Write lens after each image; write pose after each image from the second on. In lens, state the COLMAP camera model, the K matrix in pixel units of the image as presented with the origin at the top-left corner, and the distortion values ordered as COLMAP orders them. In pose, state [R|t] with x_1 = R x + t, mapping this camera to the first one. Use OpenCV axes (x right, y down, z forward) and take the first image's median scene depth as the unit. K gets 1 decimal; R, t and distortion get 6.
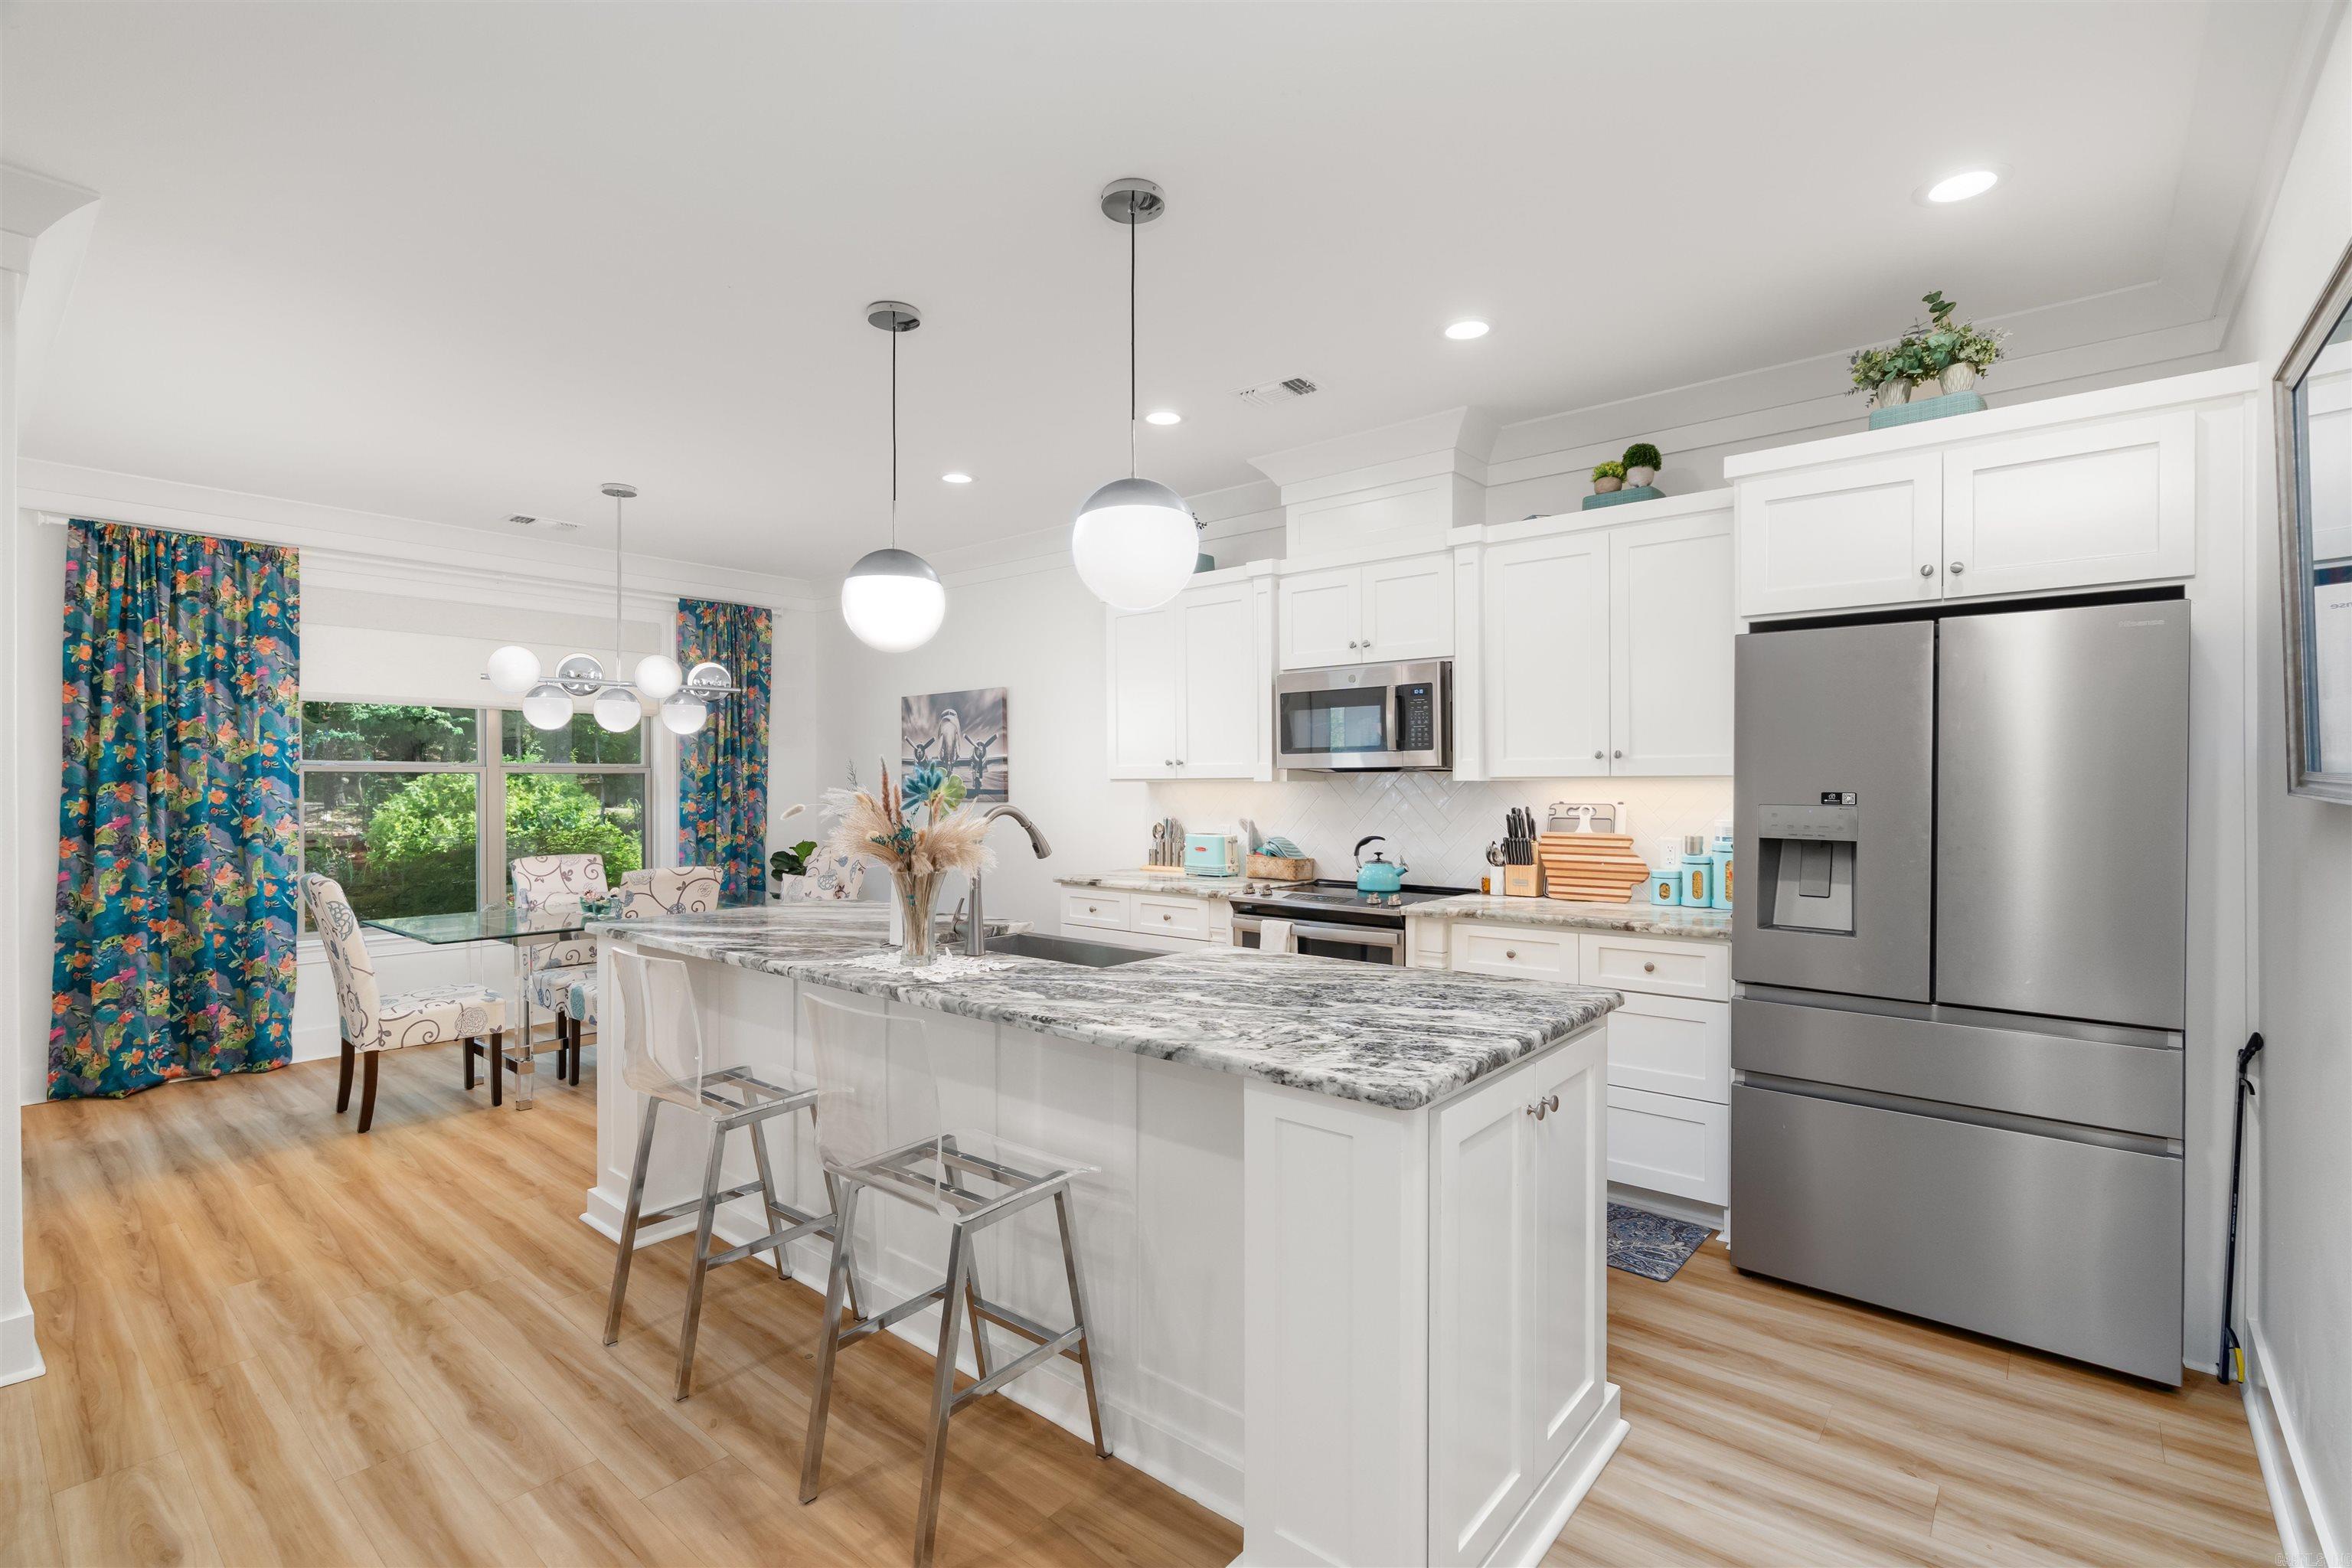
lens RADIAL K [[1091.6, 0, 1189.7], [0, 1091.6, 769.5], [0, 0, 1]] dist [-0.003573, 0.001807]
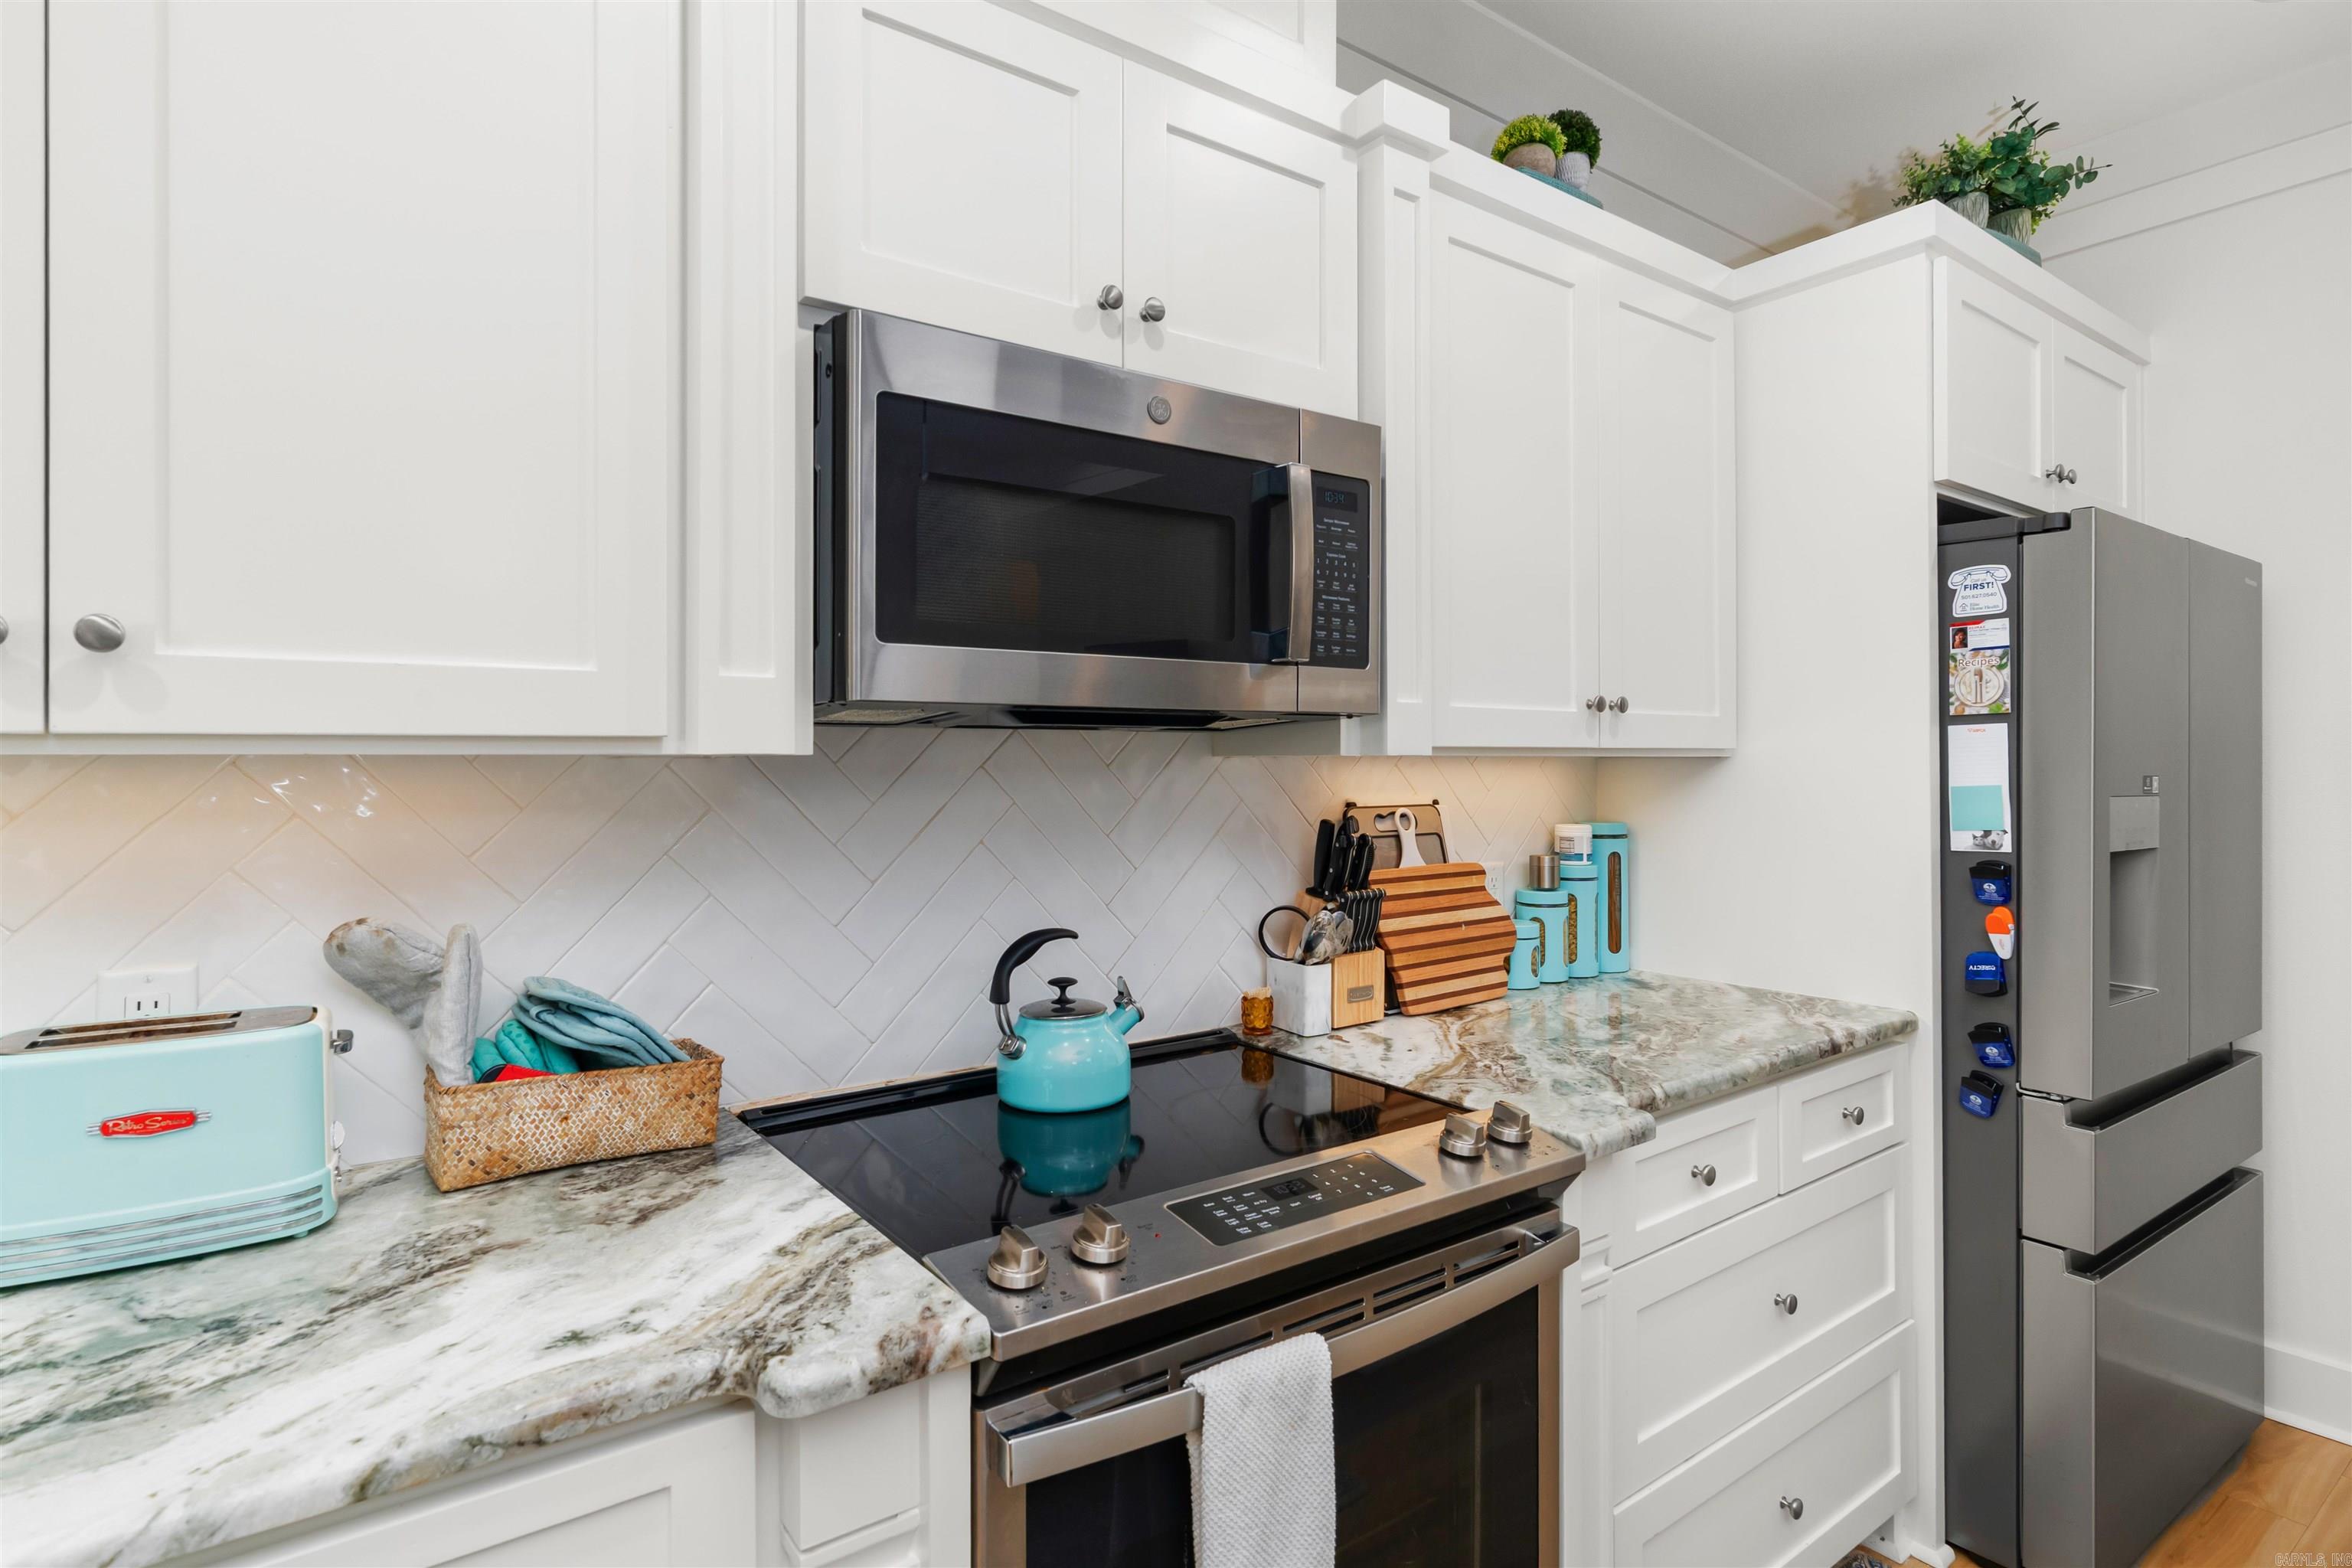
lens RADIAL K [[1203.3, 0, 1174.9], [0, 1203.3, 766.2], [0, 0, 1]] dist [-0.003895, -0.000214]
pose [[0.251211, -0.000327, 0.967932, -0.163406], [-0.005805, 0.999981, 0.001844, 0.012579], [-0.967915, -0.006082, 0.251204, 0.891289]]
